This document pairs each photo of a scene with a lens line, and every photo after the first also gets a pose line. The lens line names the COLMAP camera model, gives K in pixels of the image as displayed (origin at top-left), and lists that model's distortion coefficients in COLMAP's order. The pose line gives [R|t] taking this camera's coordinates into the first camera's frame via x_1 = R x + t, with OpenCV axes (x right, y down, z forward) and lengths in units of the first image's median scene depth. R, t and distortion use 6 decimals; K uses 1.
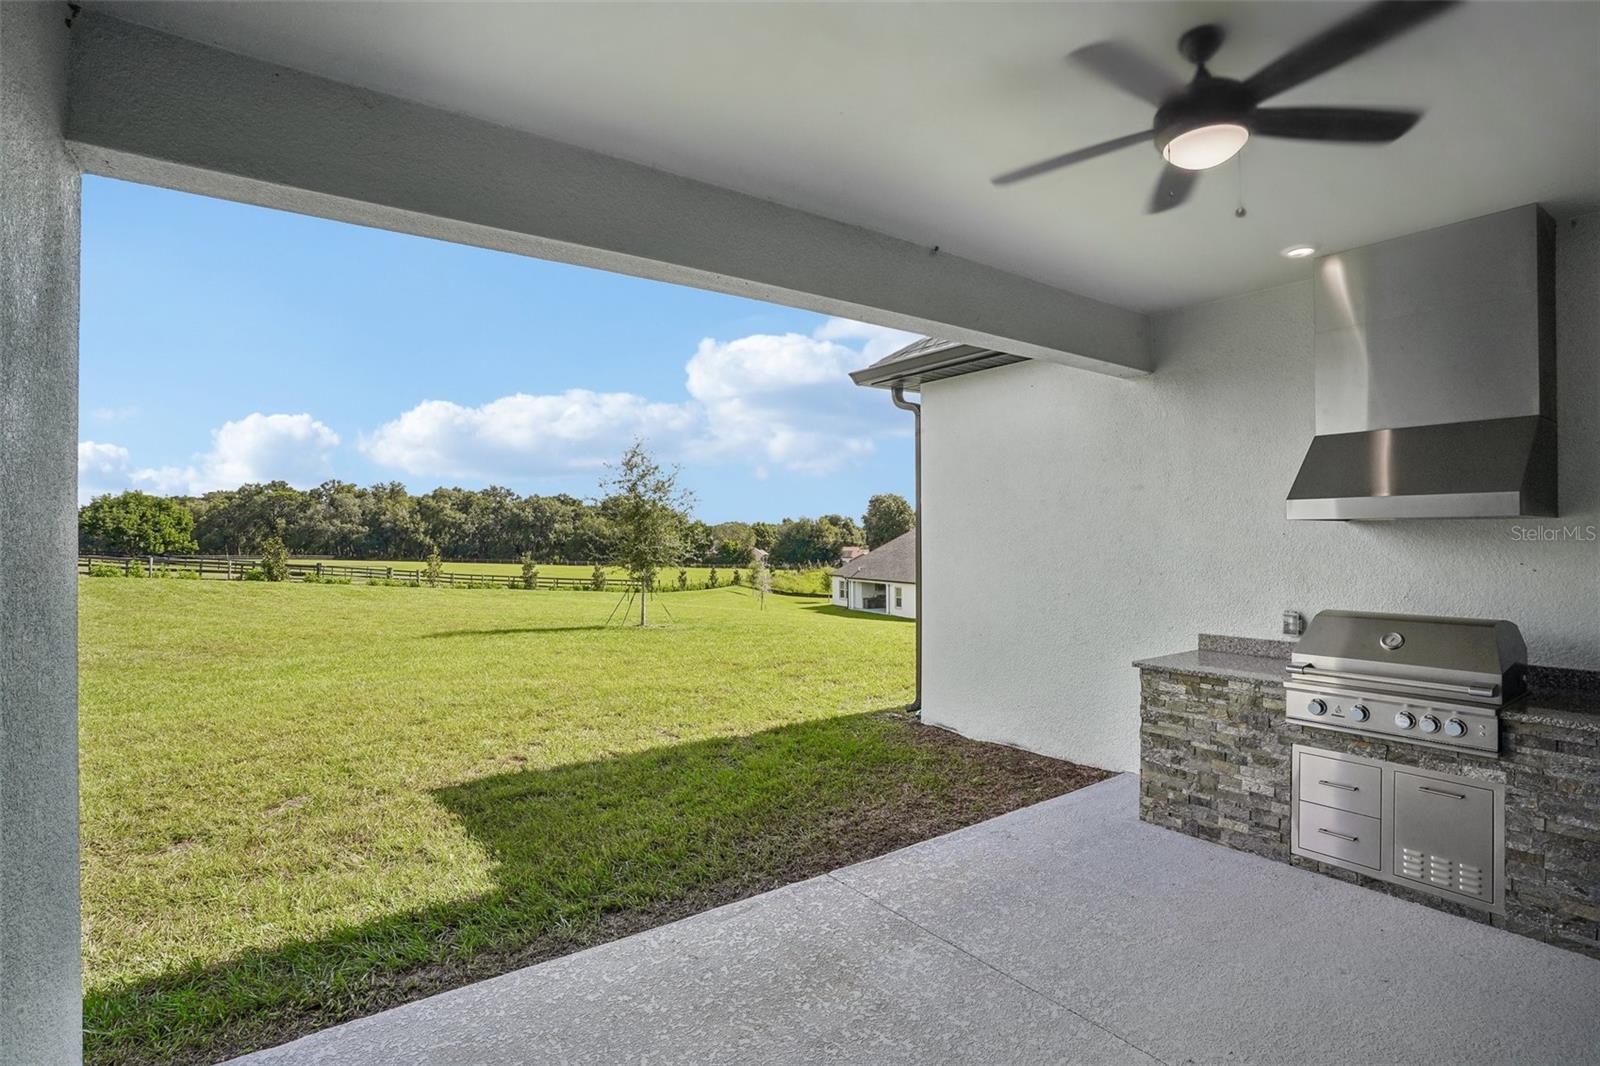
lens RADIAL K [[813.7, 0, 800.0], [0, 813.7, 533.0], [0, 0, 1]] dist [-0.000271, -0.000019]
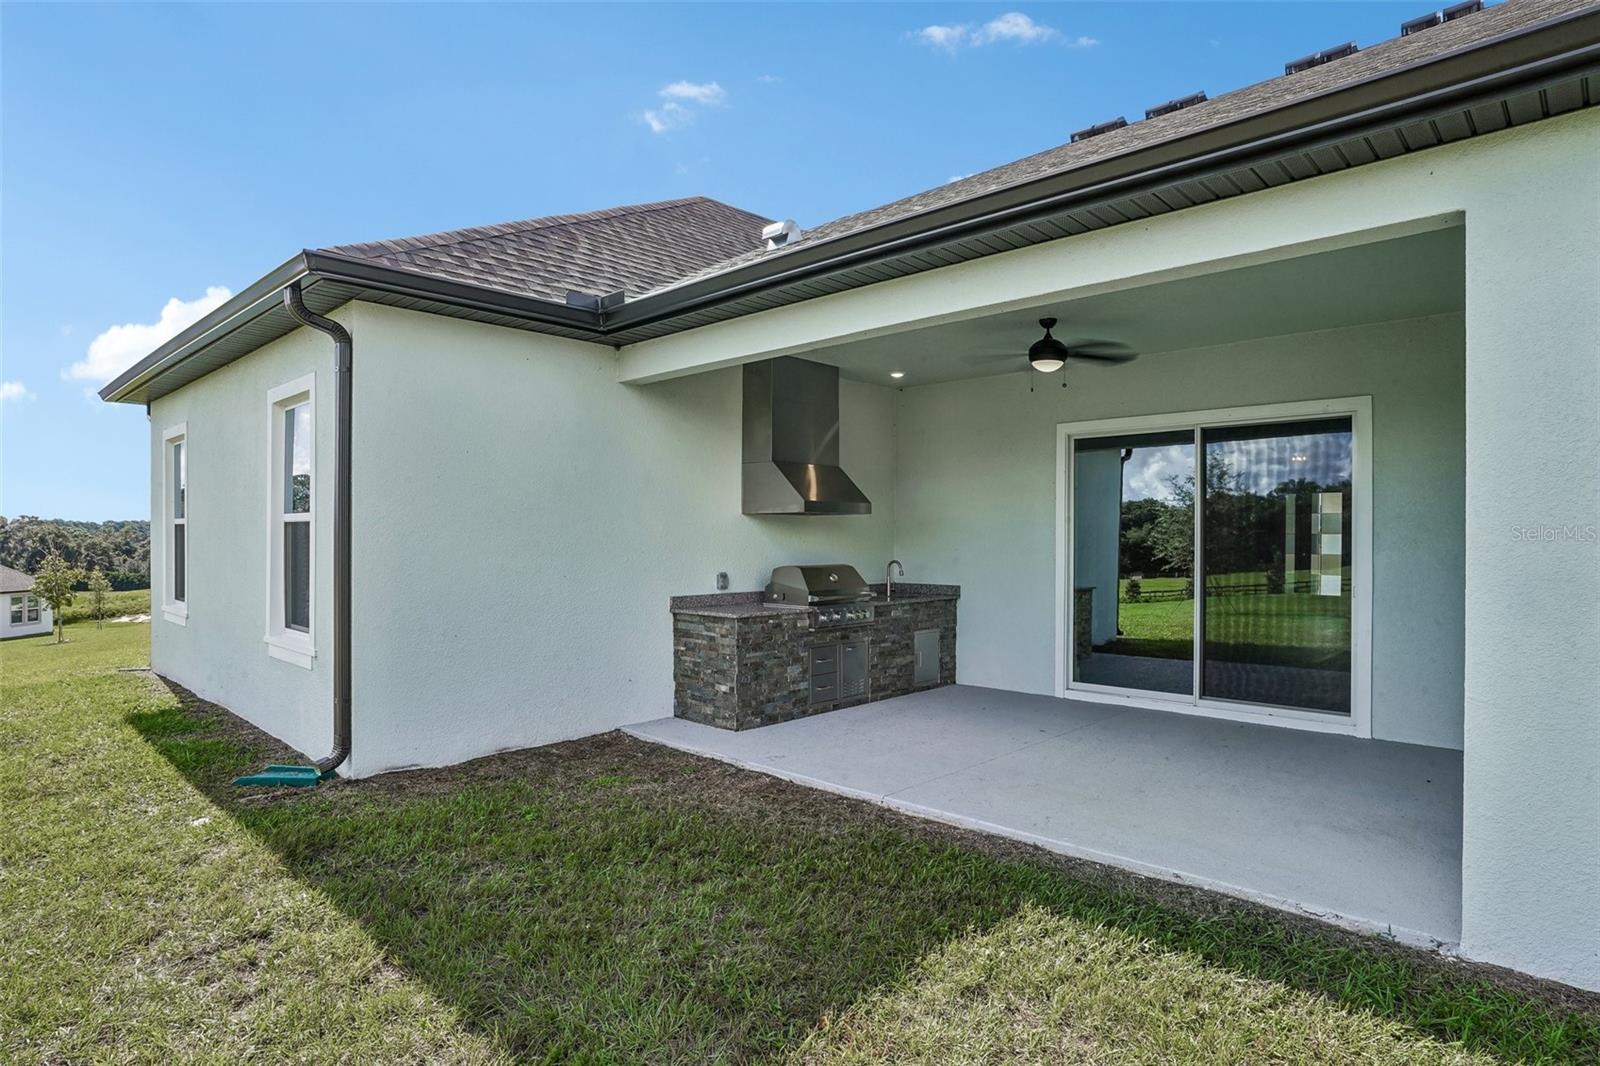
lens RADIAL K [[879.2, 0, 800.0], [0, 879.2, 533.0], [0, 0, 1]] dist [-0.000438, 0.000016]
pose [[-0.188281, 0.002943, 0.982111, -1.027816], [-0.007359, 0.999963, -0.004407, 0.027687], [-0.982088, -0.008057, -0.188252, 1.160121]]
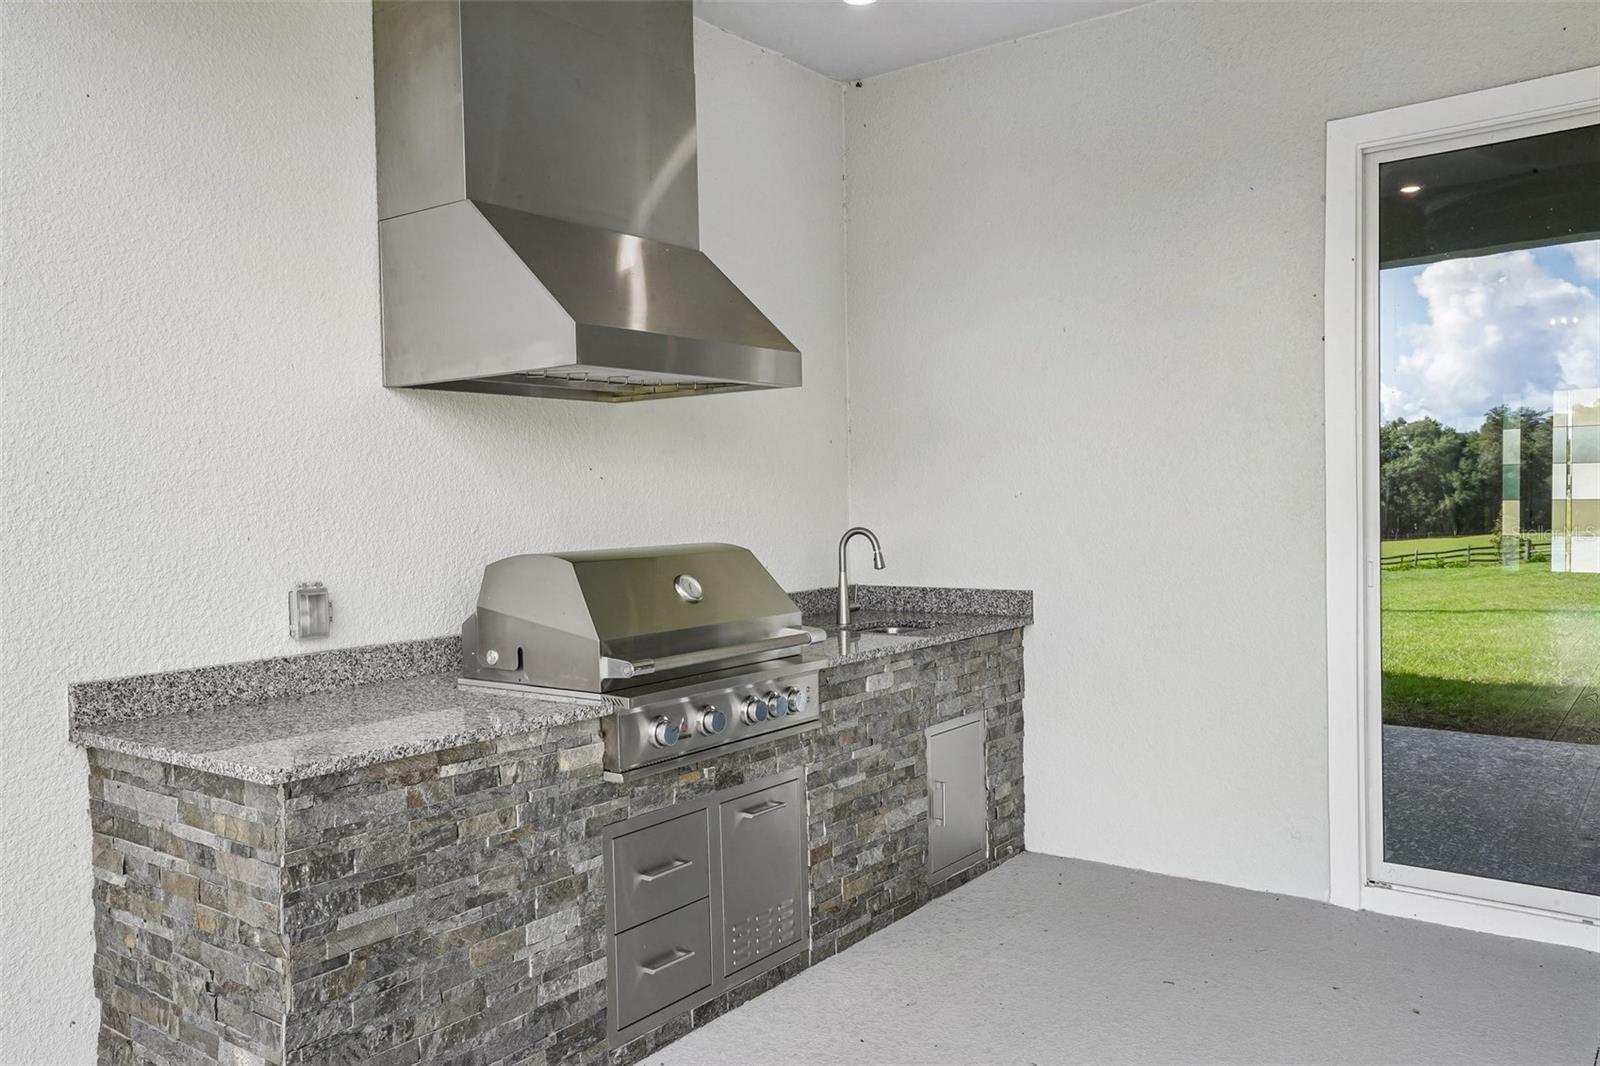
lens RADIAL K [[1216.5, 0, 800.0], [0, 1216.5, 533.0], [0, 0, 1]] dist [-0.002828, -0.001270]
pose [[-0.302426, -0.024980, 0.952845, -0.106975], [0.014252, 0.999426, 0.030724, 0.051368], [-0.953066, 0.022871, -0.301897, 0.936759]]
